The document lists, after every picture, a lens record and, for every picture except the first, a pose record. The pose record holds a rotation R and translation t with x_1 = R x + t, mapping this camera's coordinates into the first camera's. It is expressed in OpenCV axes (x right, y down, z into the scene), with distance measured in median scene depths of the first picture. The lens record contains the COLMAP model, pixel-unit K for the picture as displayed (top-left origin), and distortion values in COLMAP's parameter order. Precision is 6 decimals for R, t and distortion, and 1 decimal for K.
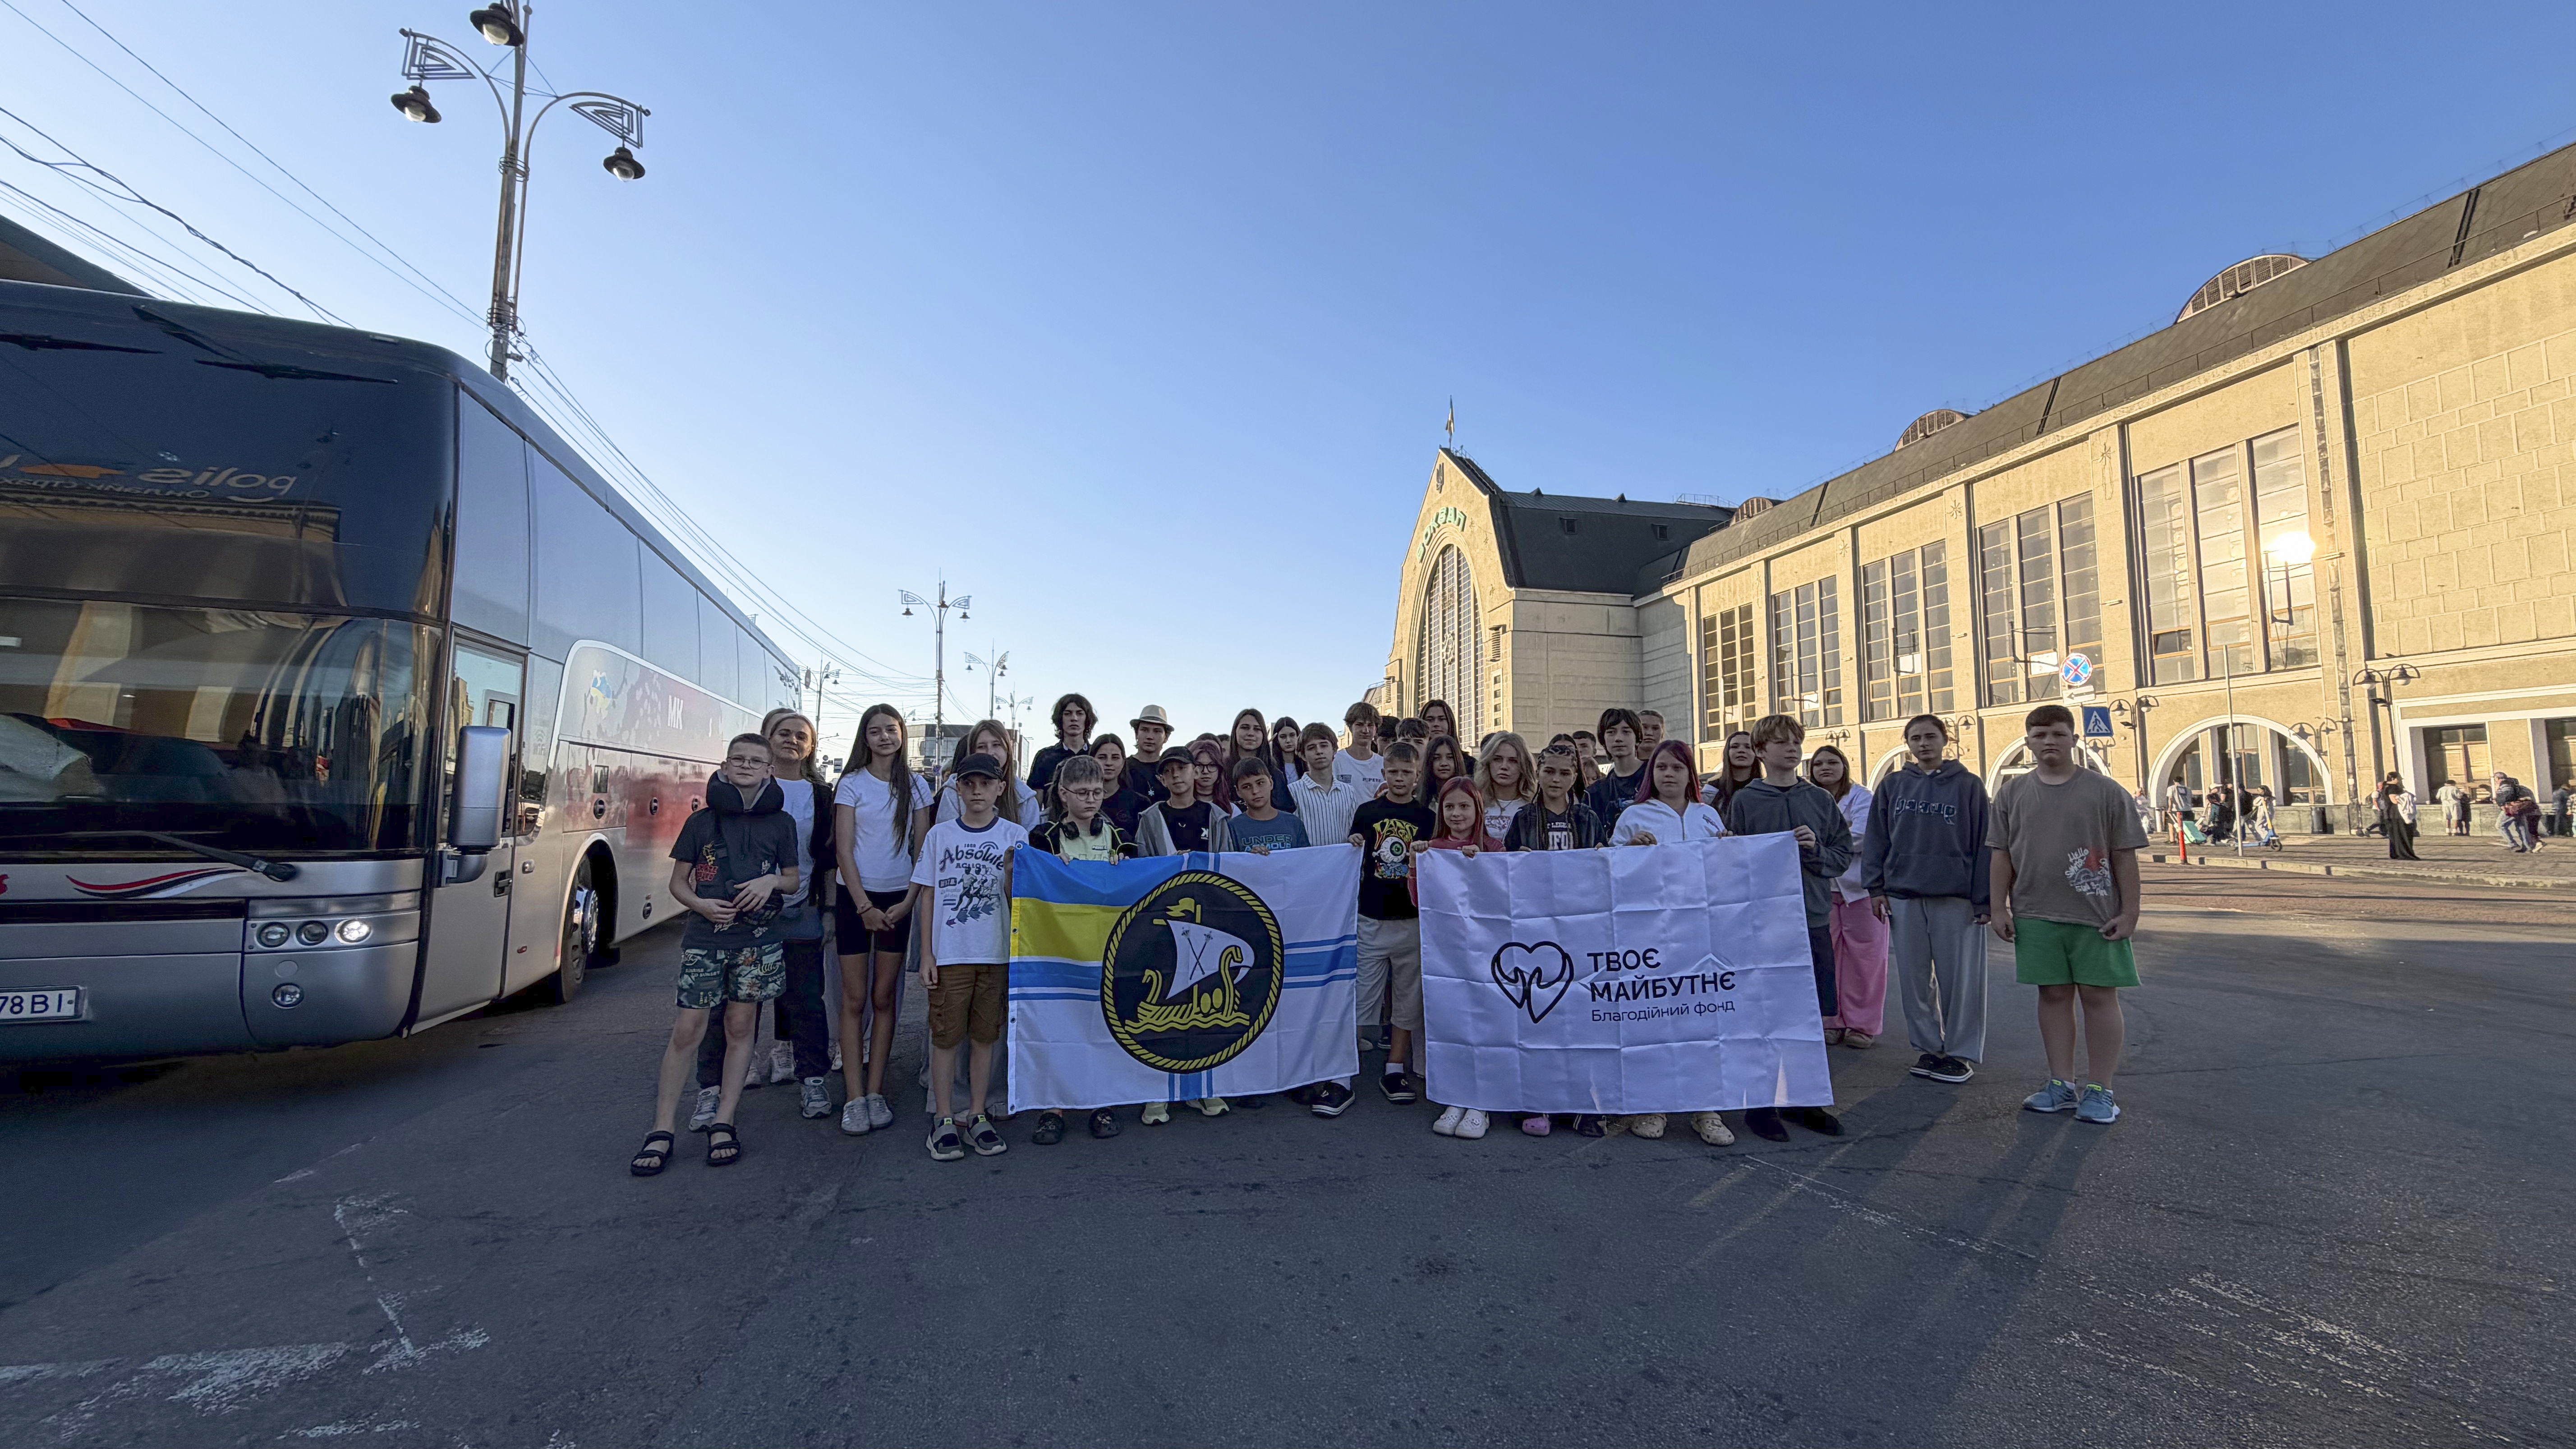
lens RADIAL K [[1009.1, 0, 1288.0], [0, 1009.1, 724.5], [0, 0, 1]] dist [-0.011467, 0.000064]
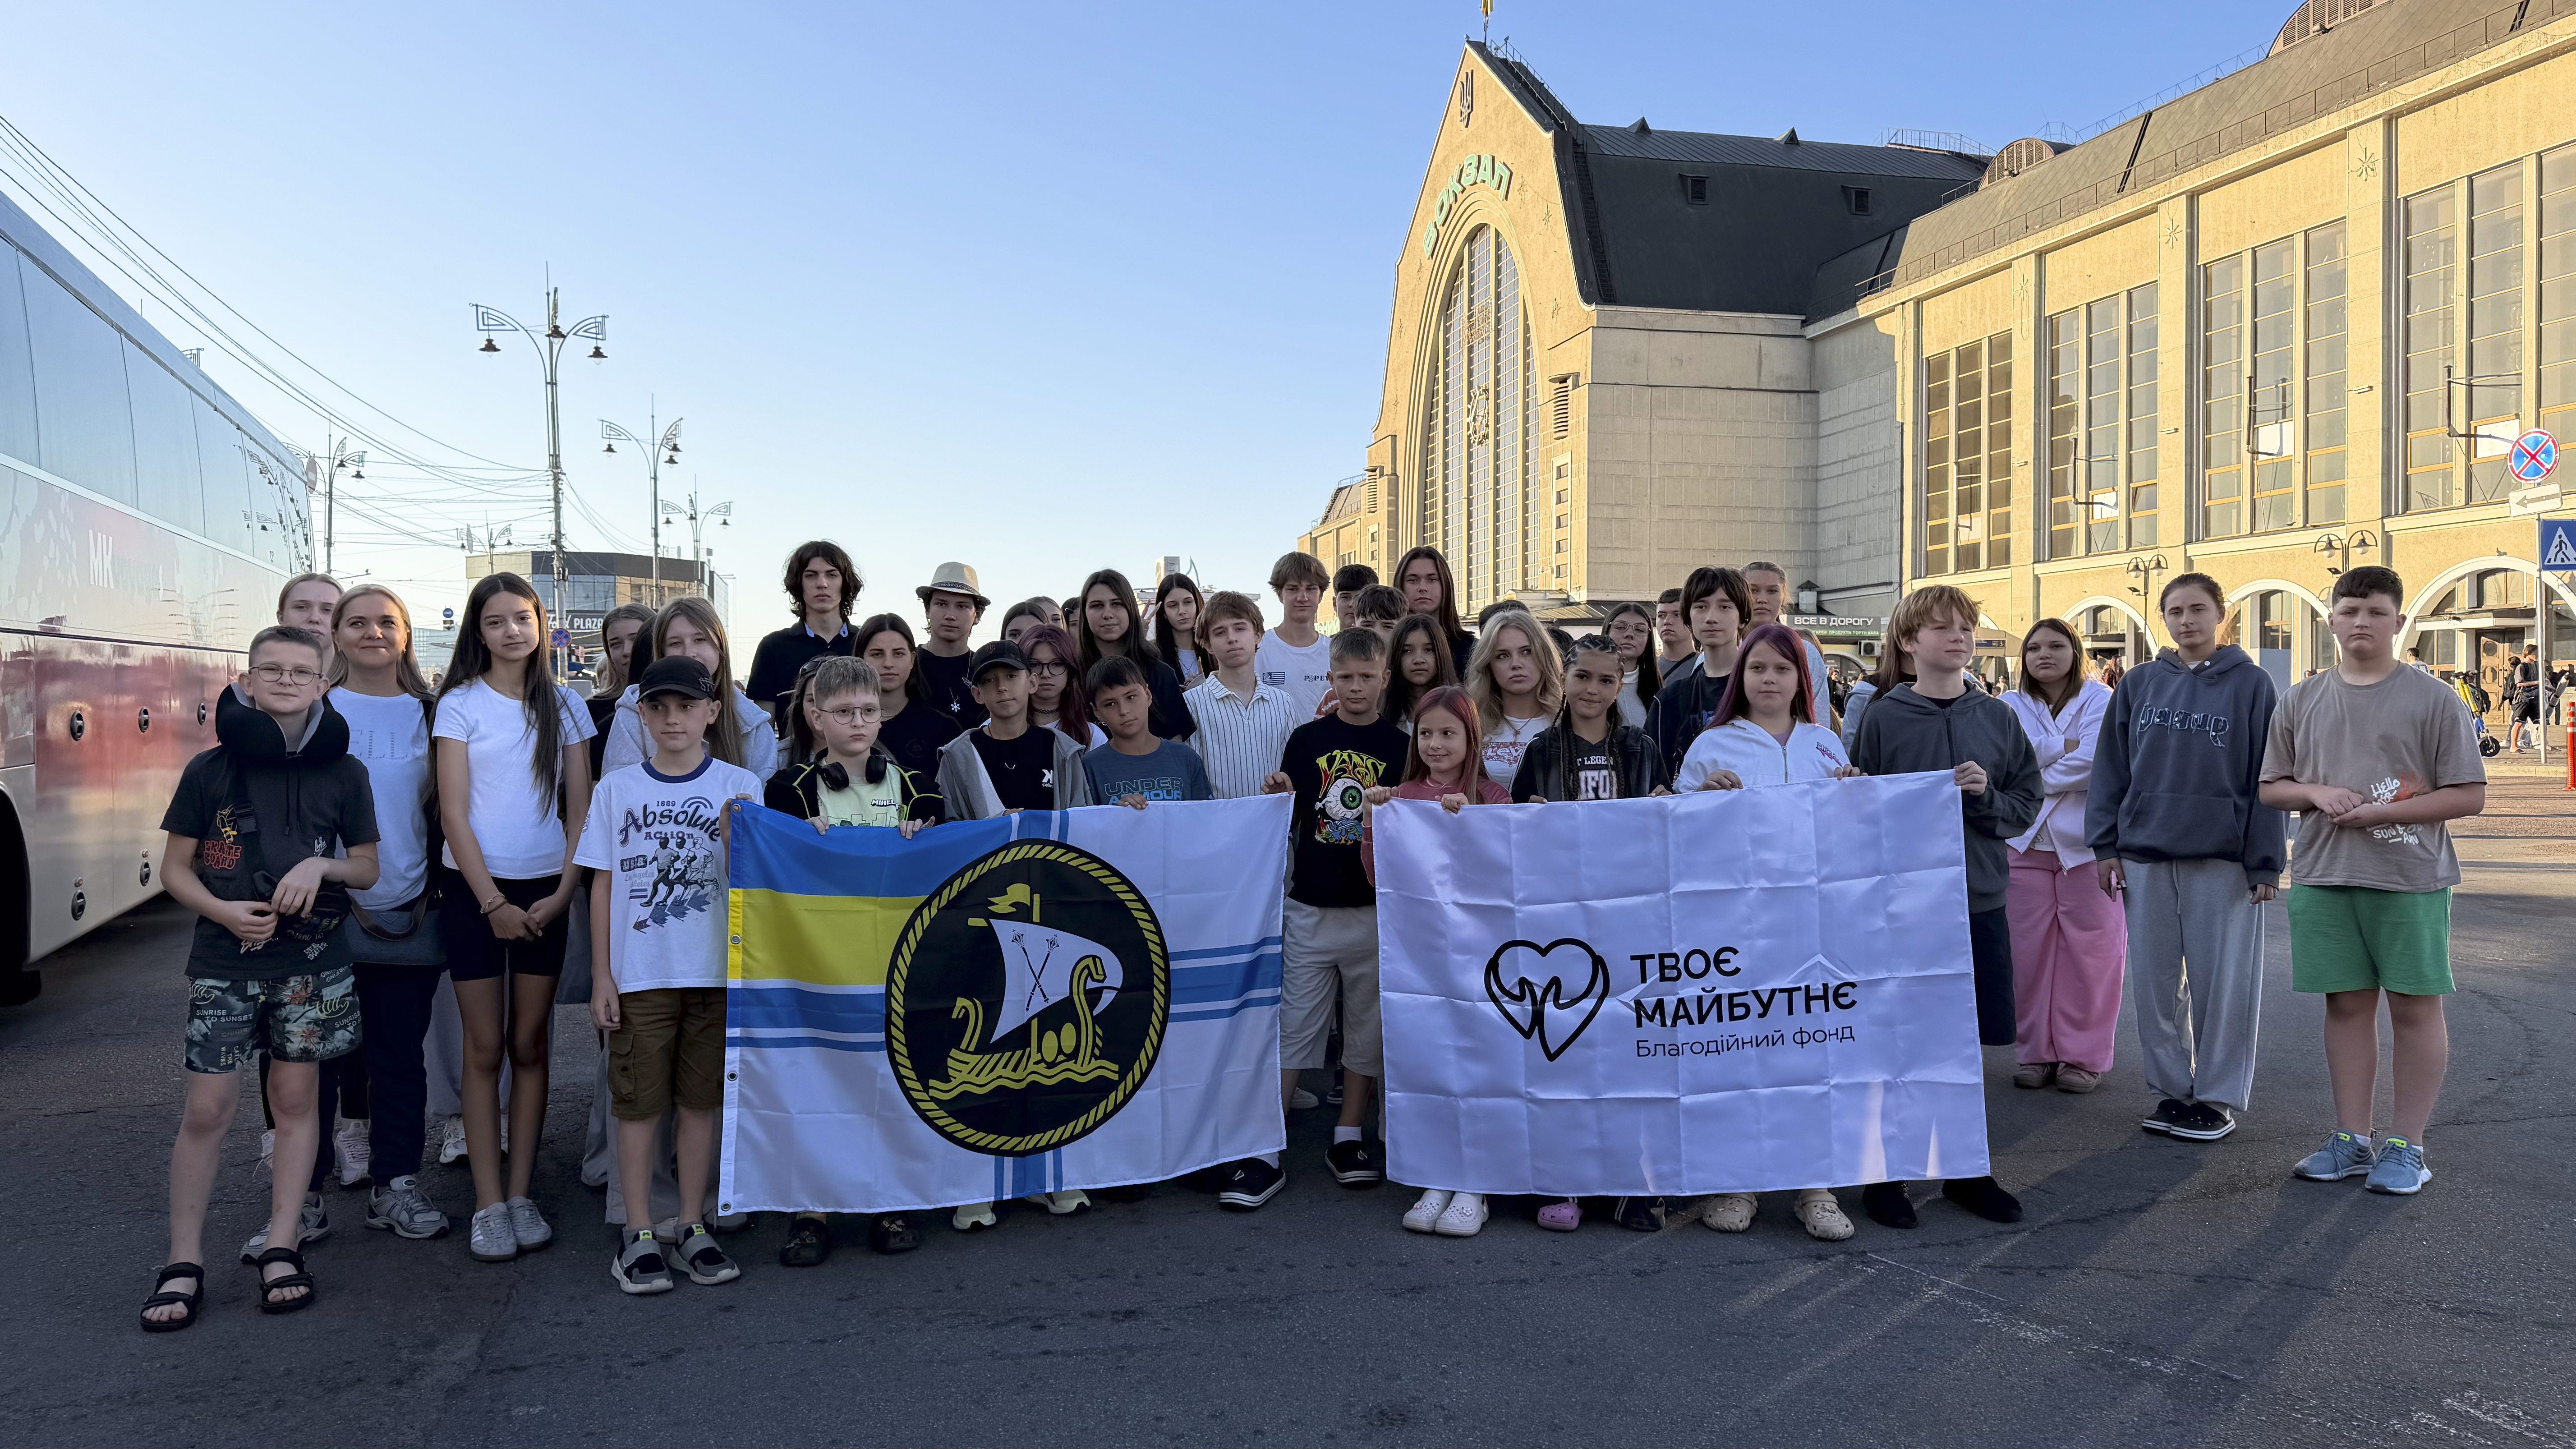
lens RADIAL K [[1782.2, 0, 1288.0], [0, 1782.2, 724.5], [0, 0, 1]] dist [0.048189, -0.084298]
pose [[0.998668, -0.011942, 0.050191, 0.014100], [0.007000, 0.995210, 0.097512, -0.031972], [-0.051115, -0.097030, 0.993968, -0.107649]]
